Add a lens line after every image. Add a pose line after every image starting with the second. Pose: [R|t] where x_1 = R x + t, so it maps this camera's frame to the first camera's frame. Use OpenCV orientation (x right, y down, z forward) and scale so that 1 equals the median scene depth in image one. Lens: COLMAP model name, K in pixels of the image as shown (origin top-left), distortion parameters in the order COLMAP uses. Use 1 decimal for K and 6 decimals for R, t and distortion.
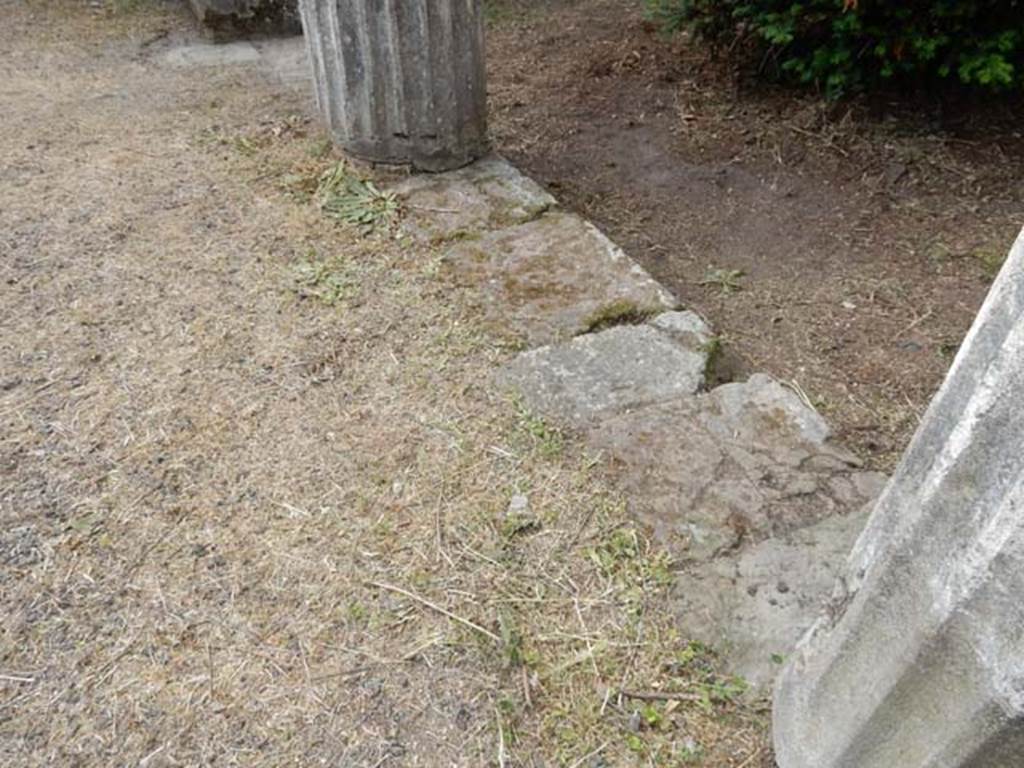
lens RADIAL K [[750.3, 0, 512.0], [0, 750.3, 384.0], [0, 0, 1]] dist [-0.004629, -0.001505]
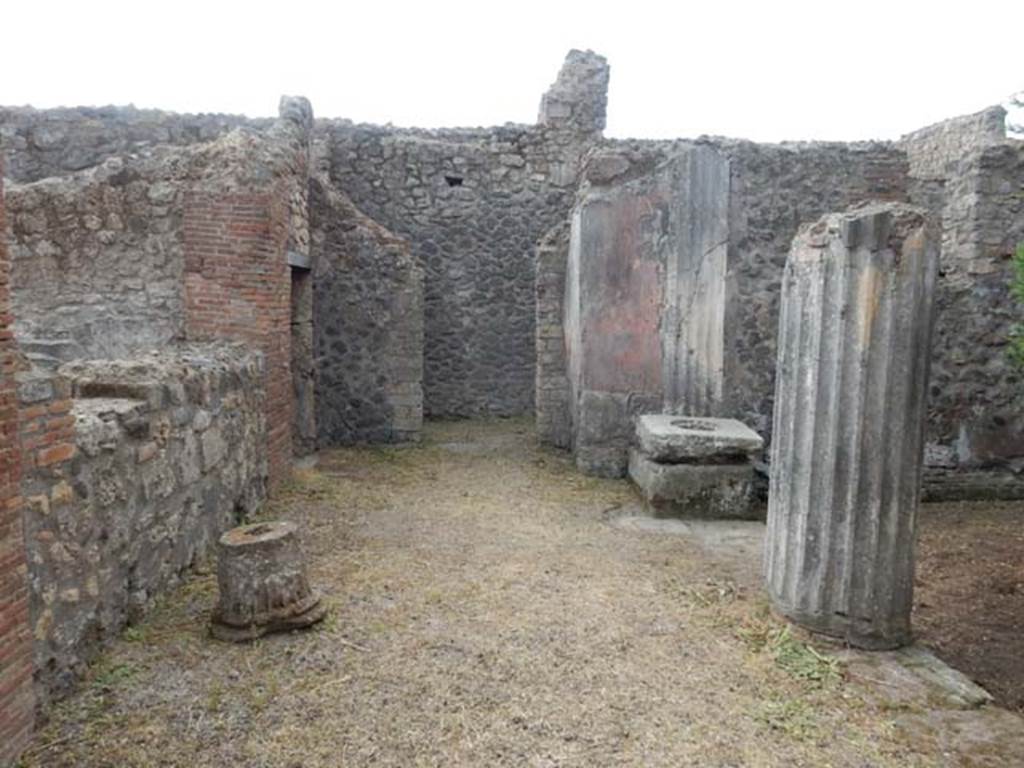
lens RADIAL K [[750.3, 0, 512.0], [0, 750.3, 384.0], [0, 0, 1]] dist [-0.004629, -0.001505]
pose [[0.914141, 0.065142, -0.400128, -0.183389], [-0.279925, 0.815364, -0.506778, 0.143312], [0.293238, 0.575272, 0.763592, -0.334897]]
